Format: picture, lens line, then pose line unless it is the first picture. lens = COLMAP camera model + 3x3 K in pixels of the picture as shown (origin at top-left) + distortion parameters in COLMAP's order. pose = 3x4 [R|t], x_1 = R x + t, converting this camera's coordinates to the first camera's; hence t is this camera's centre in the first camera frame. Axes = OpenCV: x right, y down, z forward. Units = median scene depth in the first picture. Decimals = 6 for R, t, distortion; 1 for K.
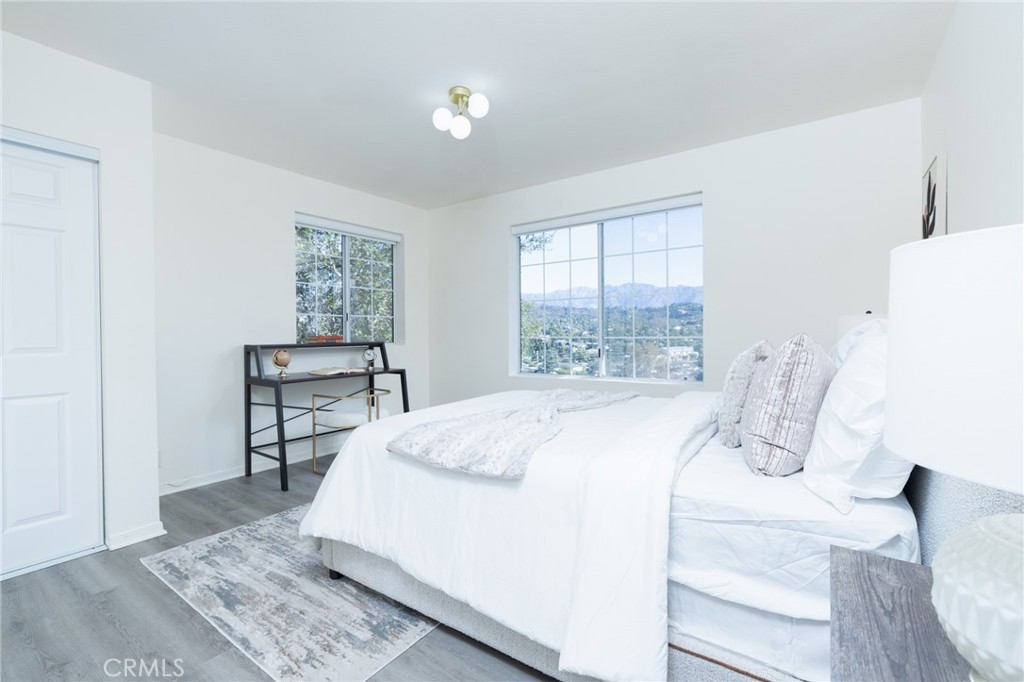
lens RADIAL K [[450.4, 0, 512.4], [0, 450.4, 334.8], [0, 0, 1]] dist [0.000406, 0.000132]
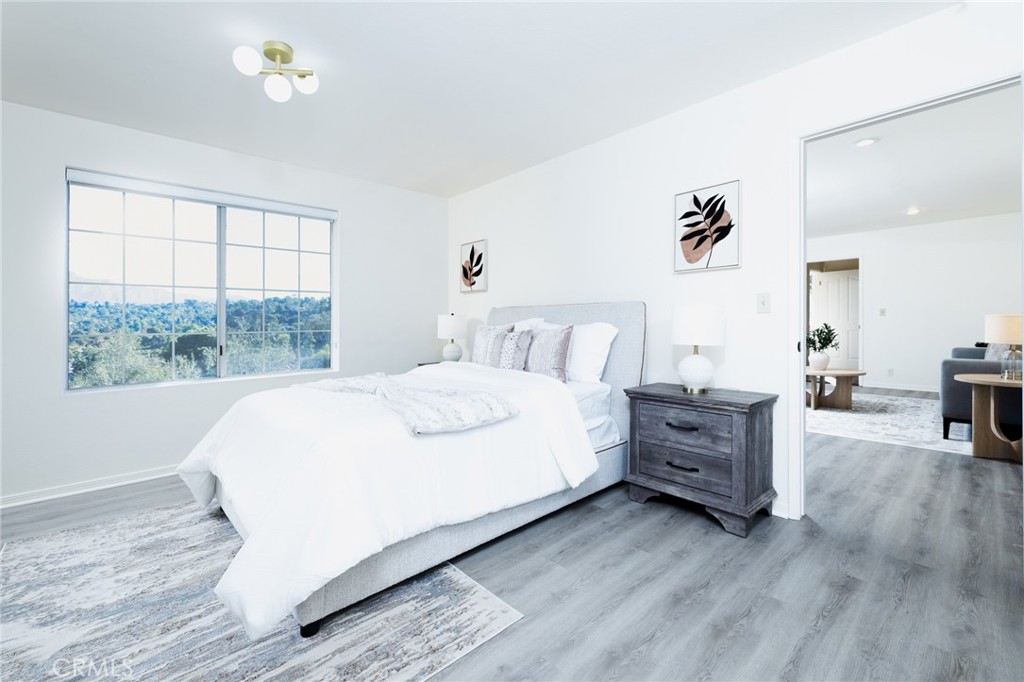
lens RADIAL K [[438.0, 0, 513.7], [0, 438.0, 330.2], [0, 0, 1]] dist [0.002341, 0.000454]
pose [[0.202212, -0.011476, 0.979275, -1.086411], [0.014909, 0.999852, 0.008639, 0.003617], [-0.979228, 0.012853, 0.202353, 0.493760]]
